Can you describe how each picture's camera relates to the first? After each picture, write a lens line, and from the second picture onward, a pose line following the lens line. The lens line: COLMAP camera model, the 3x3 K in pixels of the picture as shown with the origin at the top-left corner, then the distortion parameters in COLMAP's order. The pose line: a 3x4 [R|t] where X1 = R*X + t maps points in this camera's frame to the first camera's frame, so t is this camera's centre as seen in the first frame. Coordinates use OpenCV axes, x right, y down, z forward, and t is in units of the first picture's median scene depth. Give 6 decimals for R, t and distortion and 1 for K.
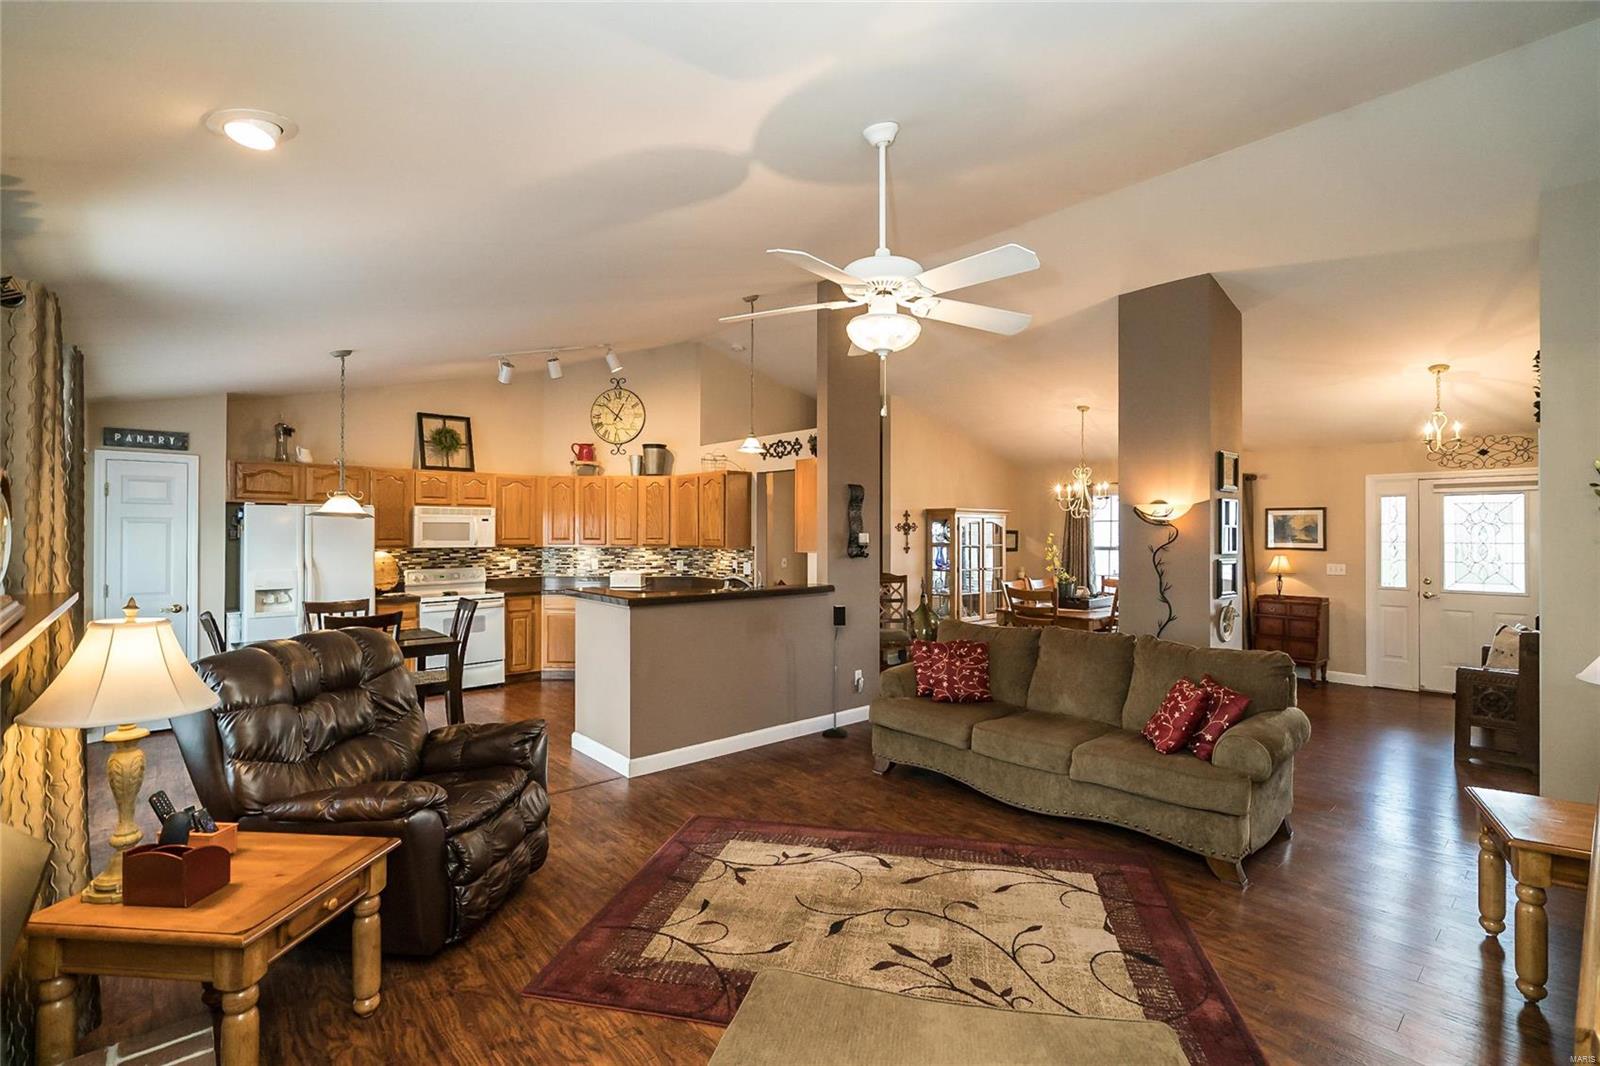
lens RADIAL K [[716.9, 0, 823.1], [0, 716.9, 525.4], [0, 0, 1]] dist [-0.001938, -0.000065]
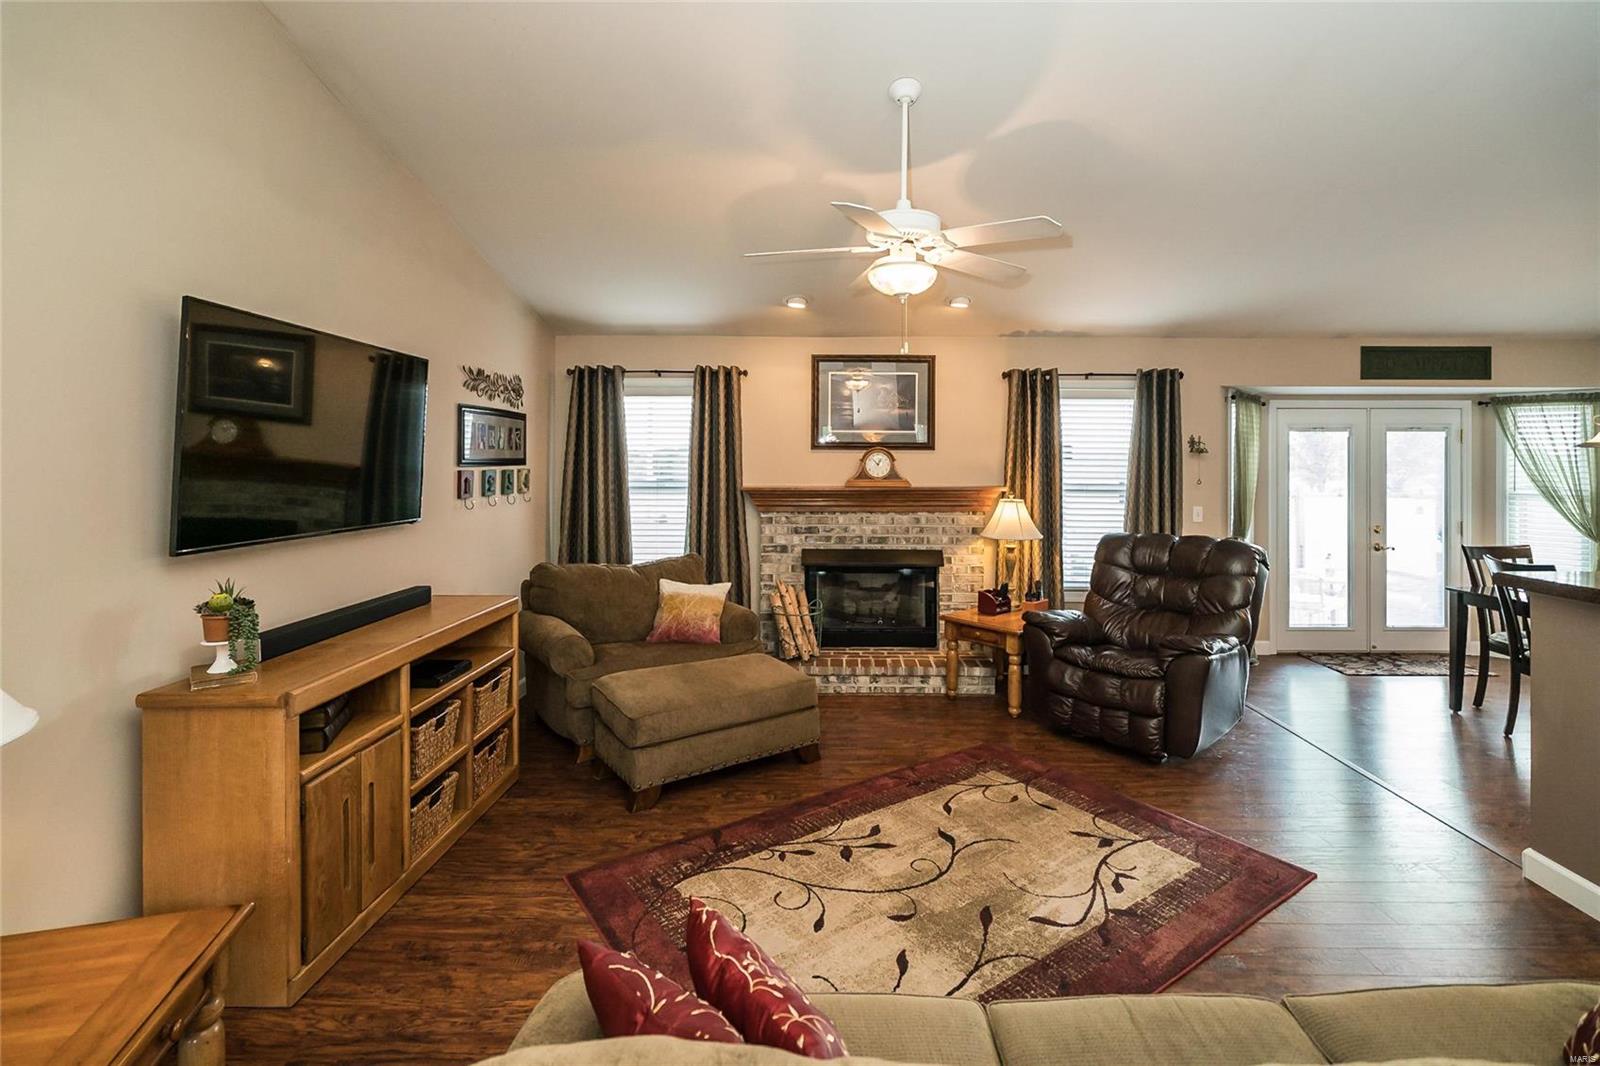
lens RADIAL K [[741.4, 0, 828.3], [0, 741.4, 462.7], [0, 0, 1]] dist [-0.003249, 0.000204]
pose [[-0.678503, -0.004646, -0.734583, 0.779936], [0.001005, 0.999973, -0.007253, 0.013894], [0.734597, -0.005660, -0.678481, 1.337303]]
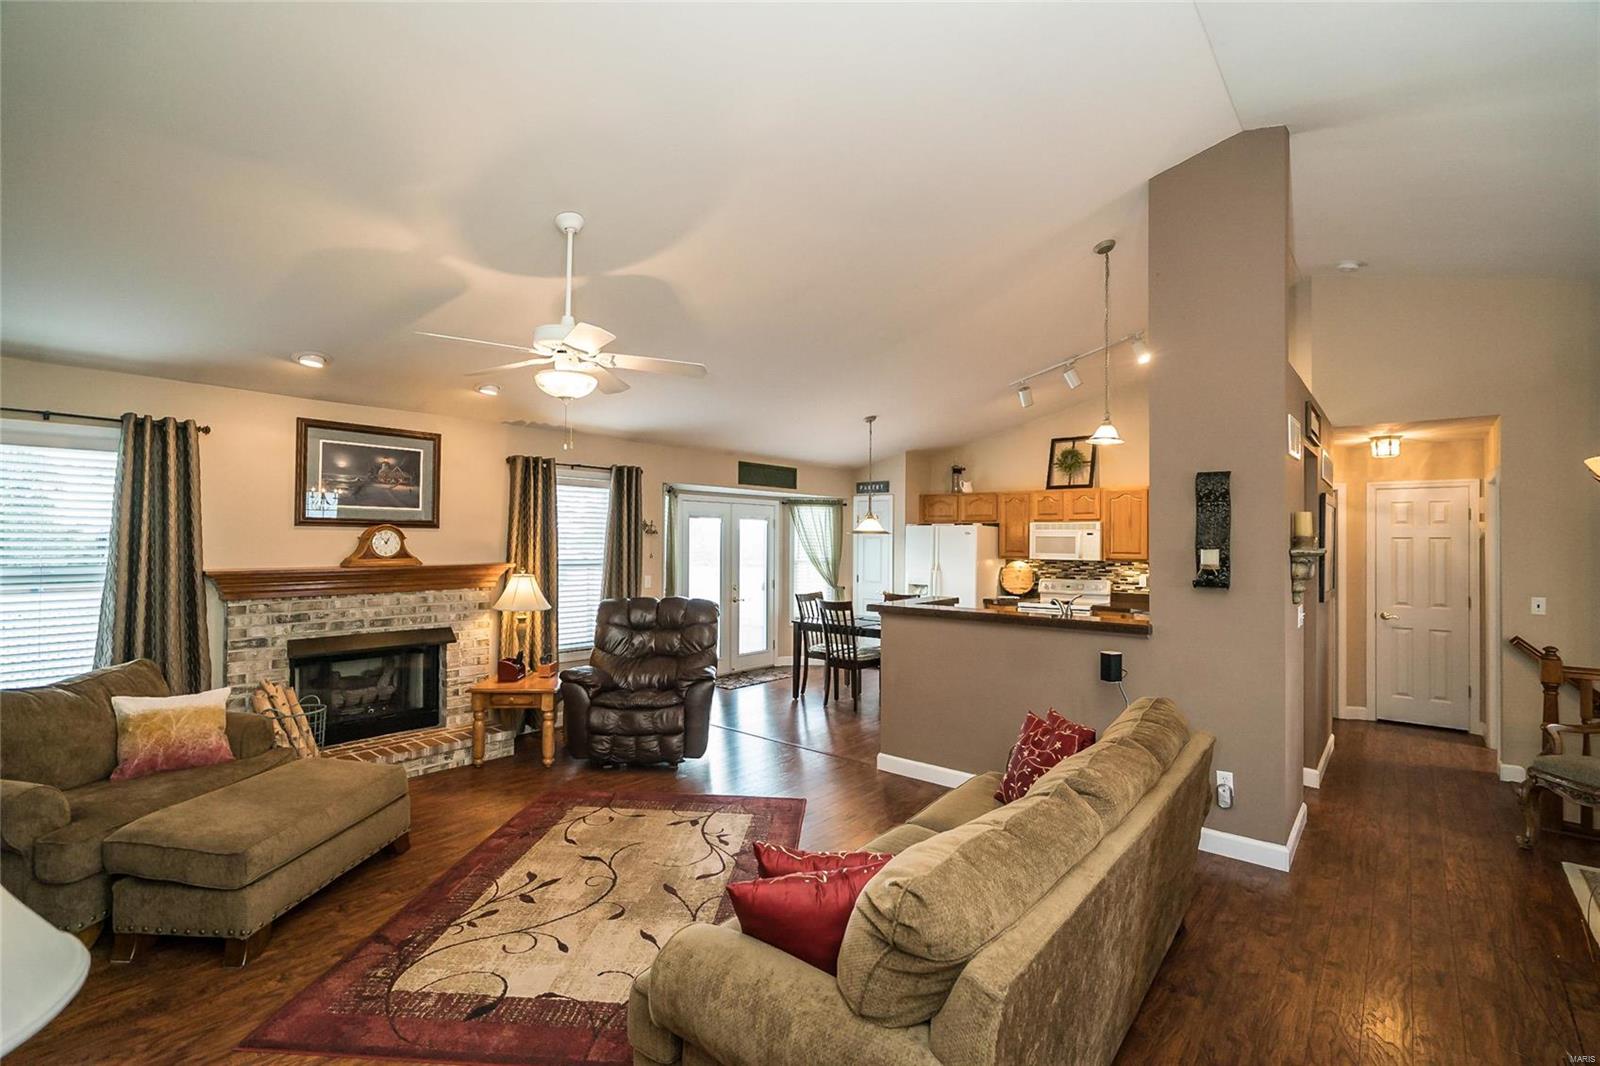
lens RADIAL K [[724.4, 0, 795.4], [0, 724.4, 530.7], [0, 0, 1]] dist [-0.001035, 0.001283]
pose [[0.127632, -0.014864, -0.991710, 1.102009], [0.001757, 0.999890, -0.014760, 0.005202], [0.991820, 0.000141, 0.127644, 0.986328]]
